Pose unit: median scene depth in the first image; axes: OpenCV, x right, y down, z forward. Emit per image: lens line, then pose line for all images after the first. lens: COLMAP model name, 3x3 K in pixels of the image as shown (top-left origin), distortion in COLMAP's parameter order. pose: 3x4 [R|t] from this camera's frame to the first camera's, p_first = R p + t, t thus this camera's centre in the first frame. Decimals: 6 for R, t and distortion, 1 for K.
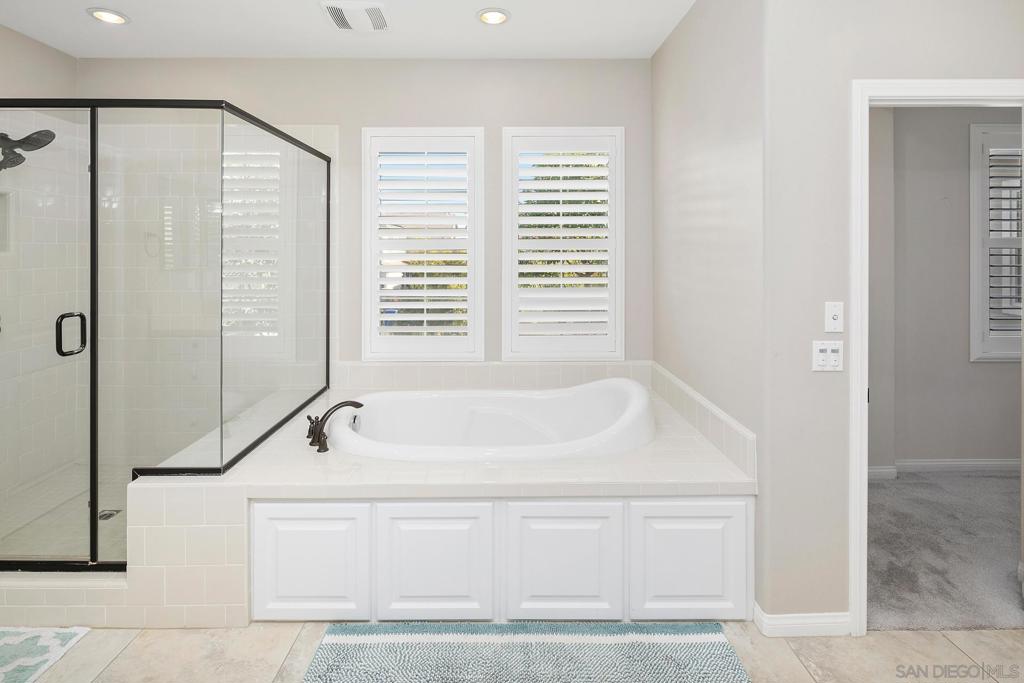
lens RADIAL K [[509.1, 0, 511.8], [0, 509.1, 253.8], [0, 0, 1]] dist [0.029000, 0.000001]
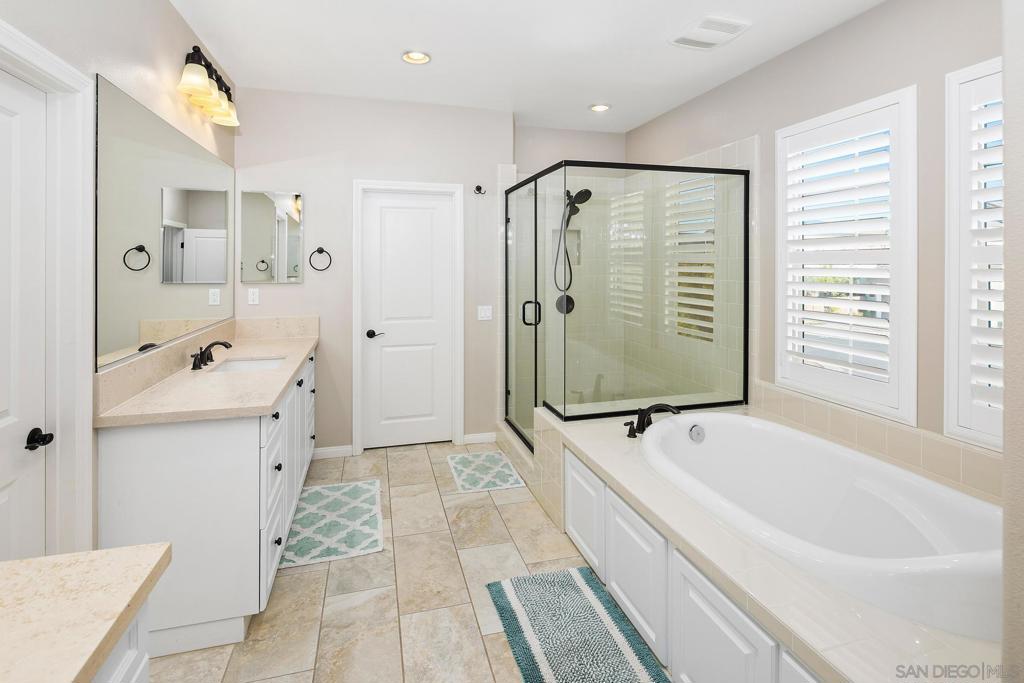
lens RADIAL K [[498.5, 0, 509.2], [0, 498.5, 266.2], [0, 0, 1]] dist [-0.002048, -0.000398]
pose [[0.264657, 0.007656, -0.964312, 0.540765], [-0.002149, 0.999971, 0.007350, -0.011034], [0.964340, 0.000127, 0.264665, 0.364366]]
